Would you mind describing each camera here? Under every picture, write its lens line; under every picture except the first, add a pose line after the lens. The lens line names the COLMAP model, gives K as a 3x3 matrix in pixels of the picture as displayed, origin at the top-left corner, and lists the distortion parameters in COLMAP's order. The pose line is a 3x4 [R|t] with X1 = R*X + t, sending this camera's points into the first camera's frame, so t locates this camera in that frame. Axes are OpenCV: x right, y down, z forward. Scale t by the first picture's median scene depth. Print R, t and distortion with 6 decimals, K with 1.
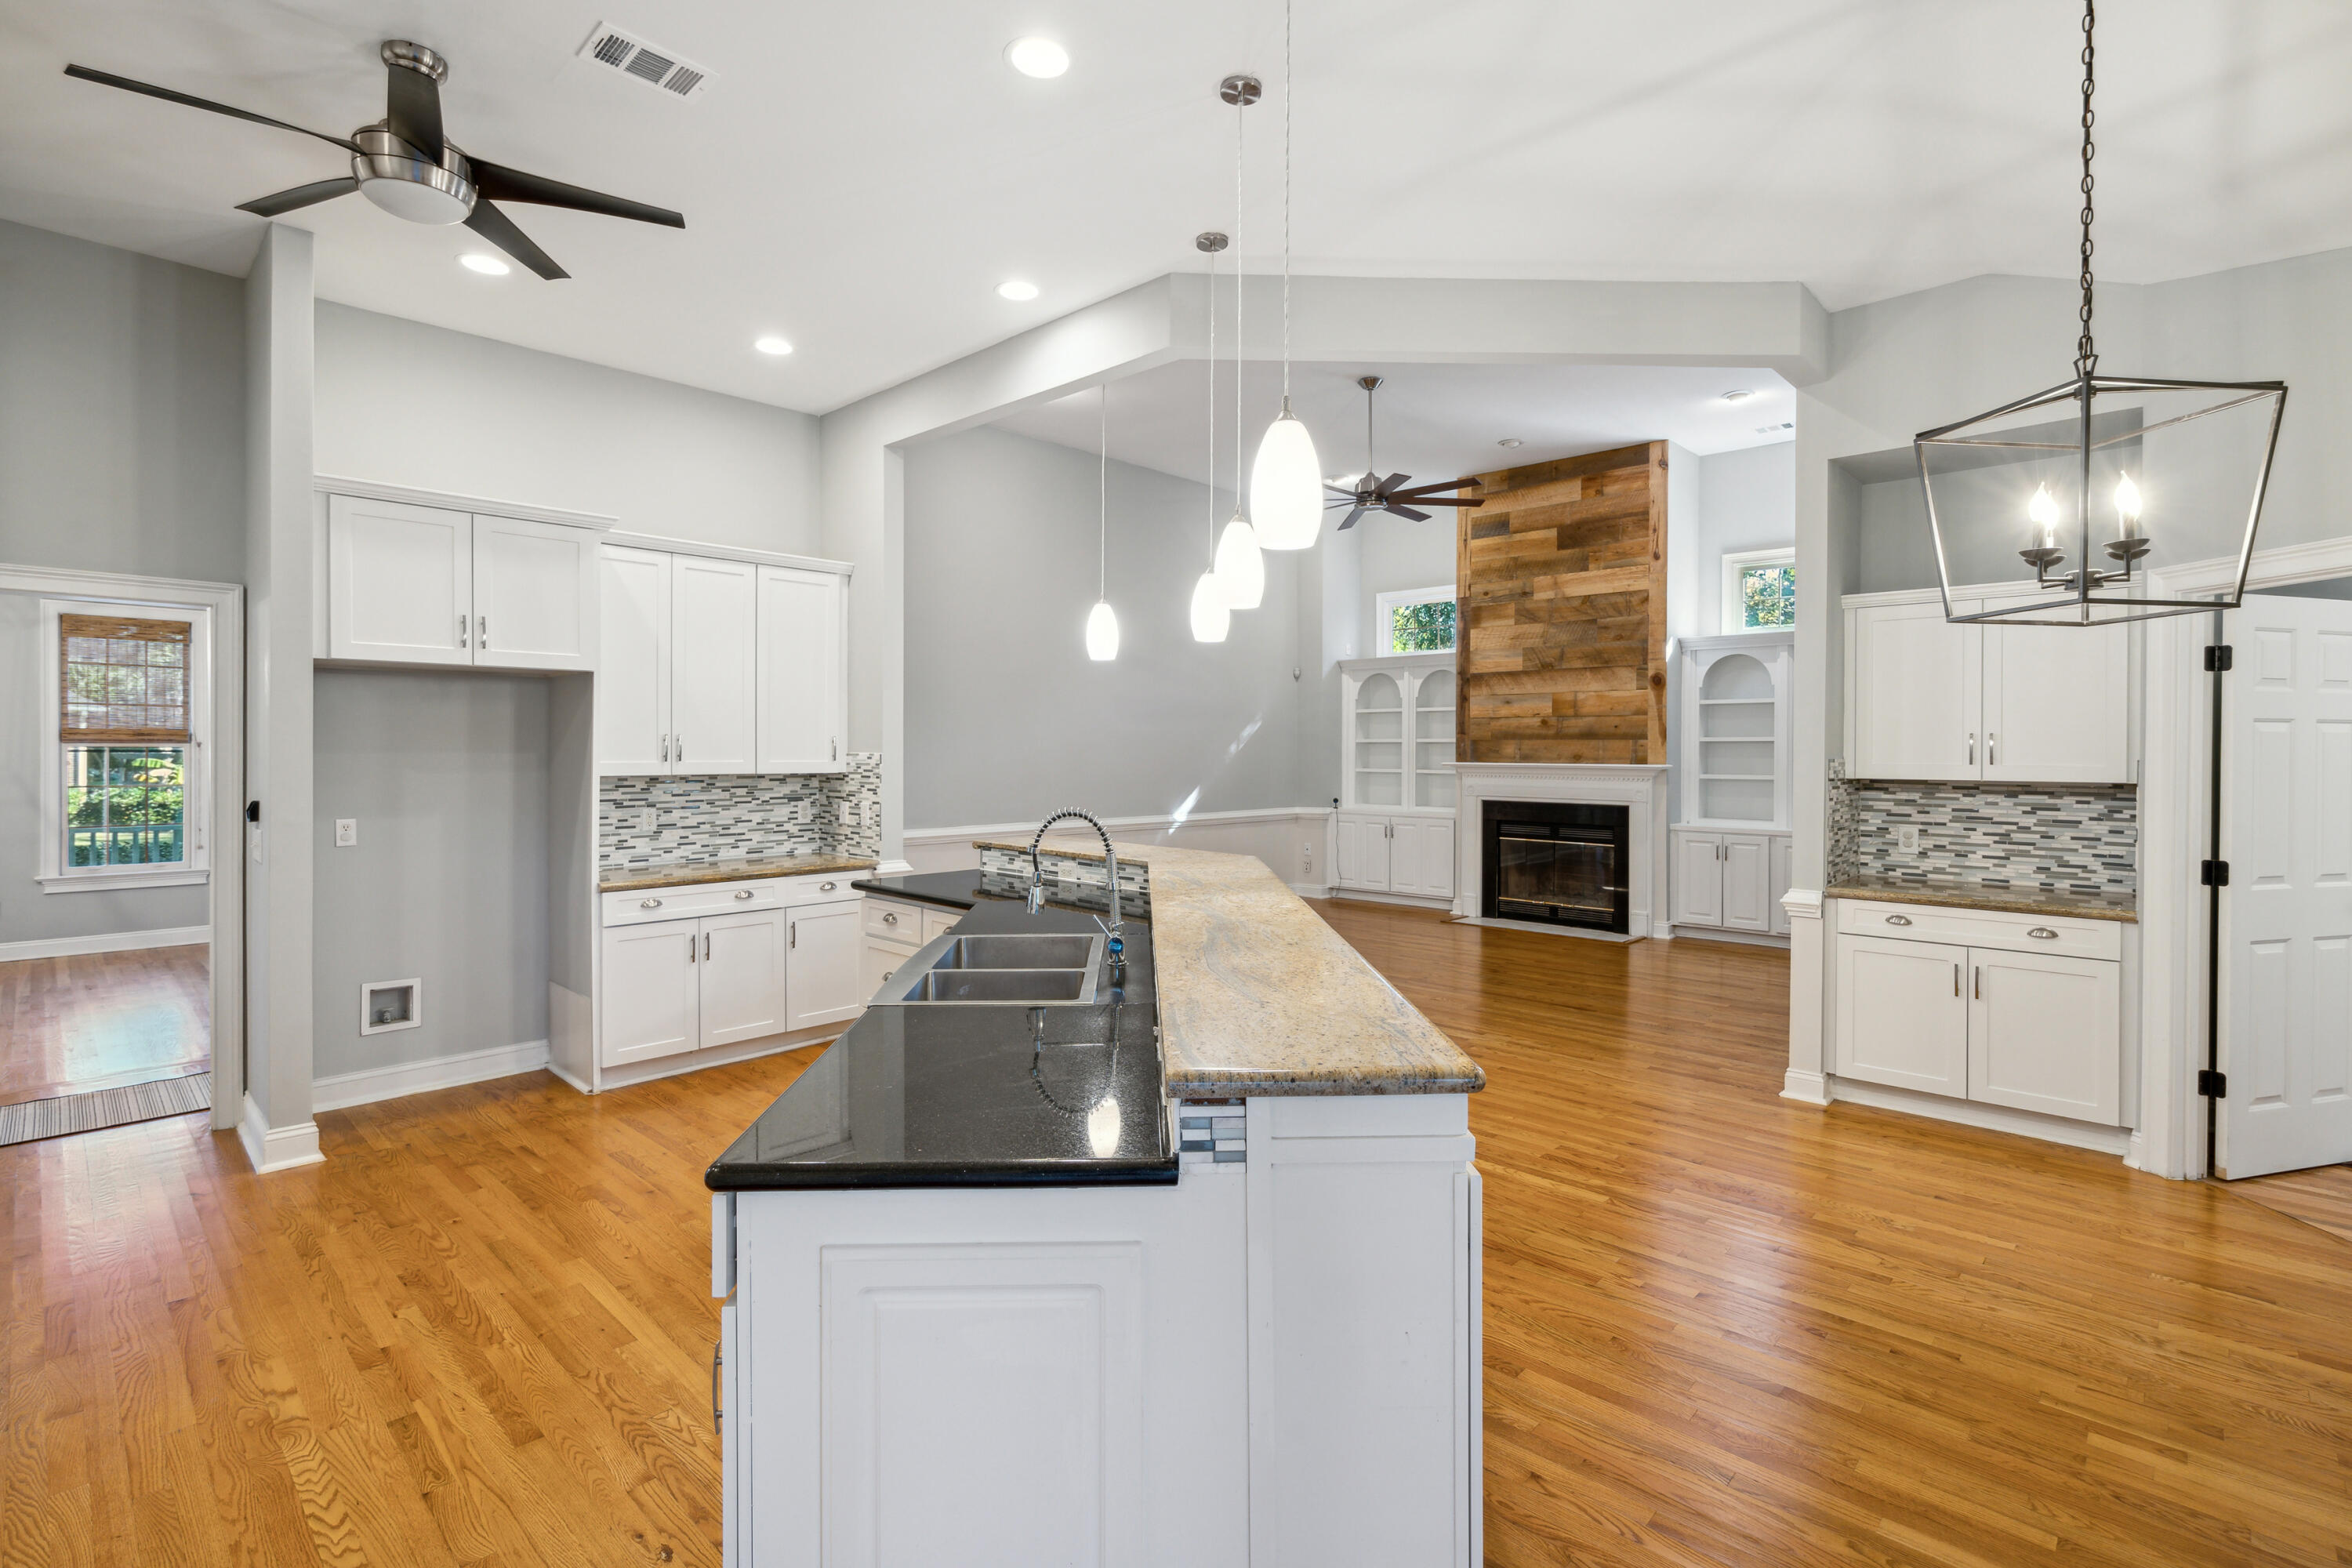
lens RADIAL K [[1090.2, 0, 1184.8], [0, 1090.2, 760.1], [0, 0, 1]] dist [-0.002018, 0.000087]
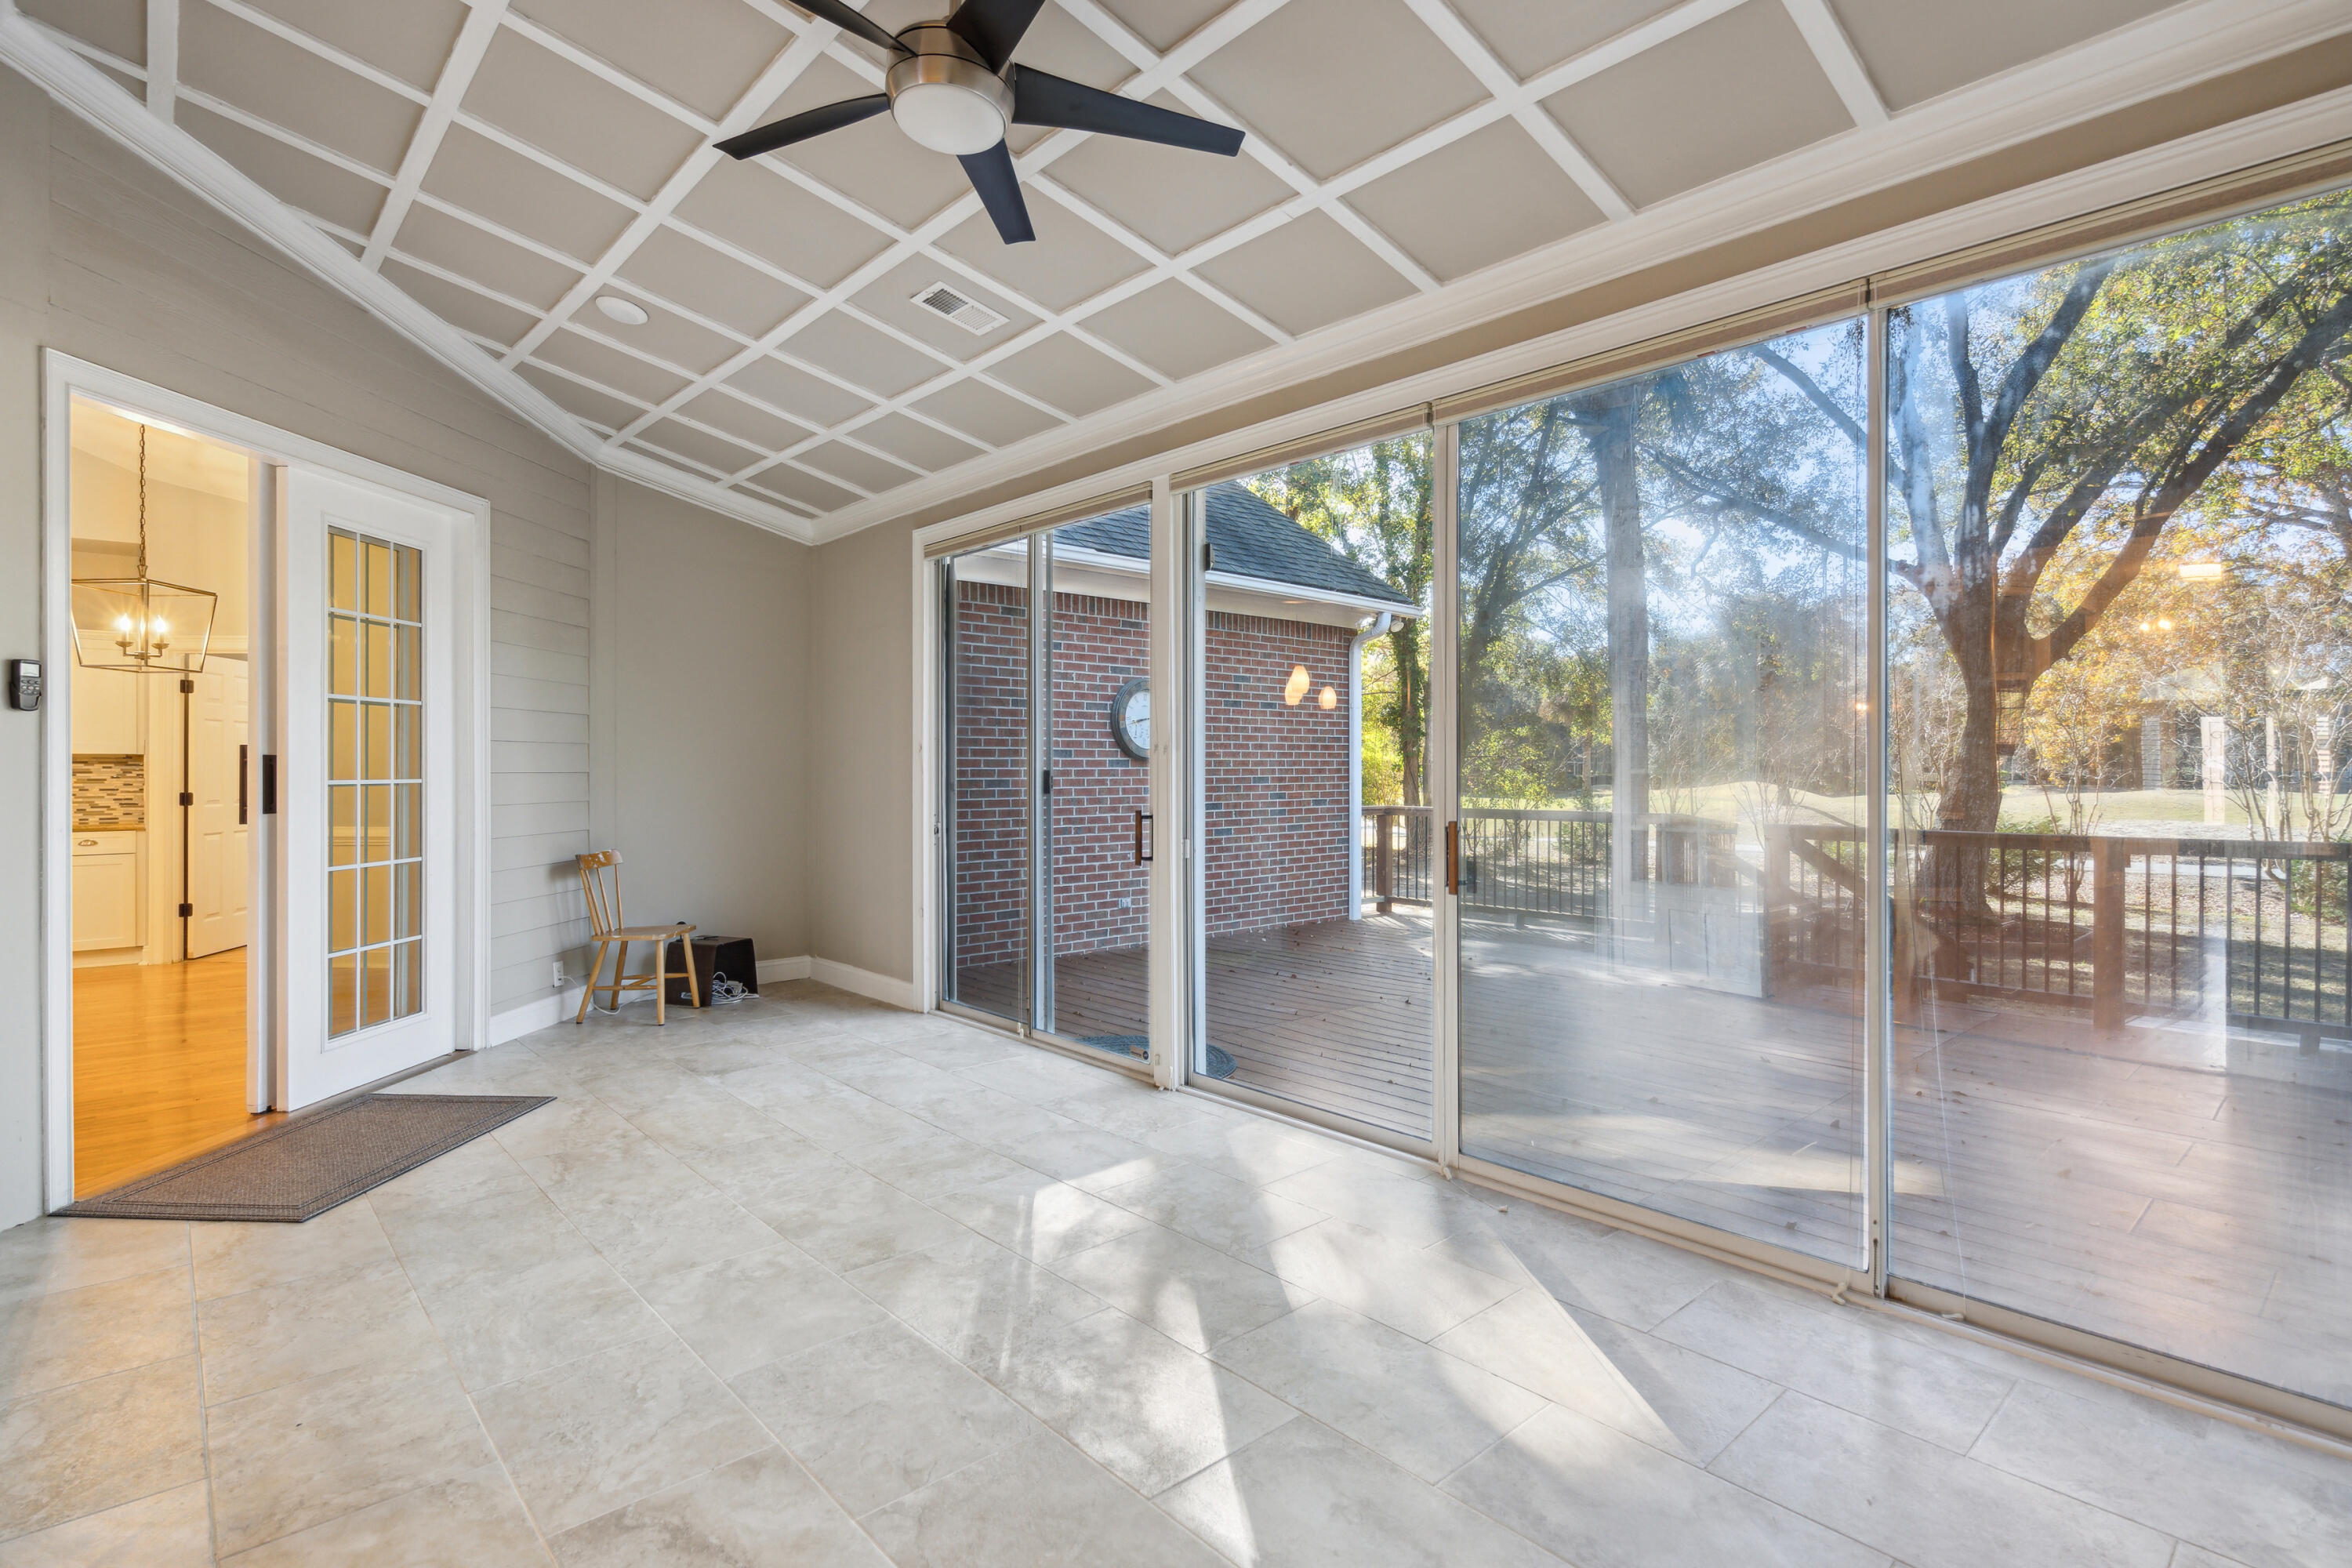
lens RADIAL K [[1185.6, 0, 1181.6], [0, 1185.6, 773.3], [0, 0, 1]] dist [-0.000758, 0.000432]
pose [[0.097775, -0.003493, 0.995202, -0.900529], [0.003579, 0.999989, 0.003159, 0.054787], [-0.995202, 0.003253, 0.097786, -0.891064]]
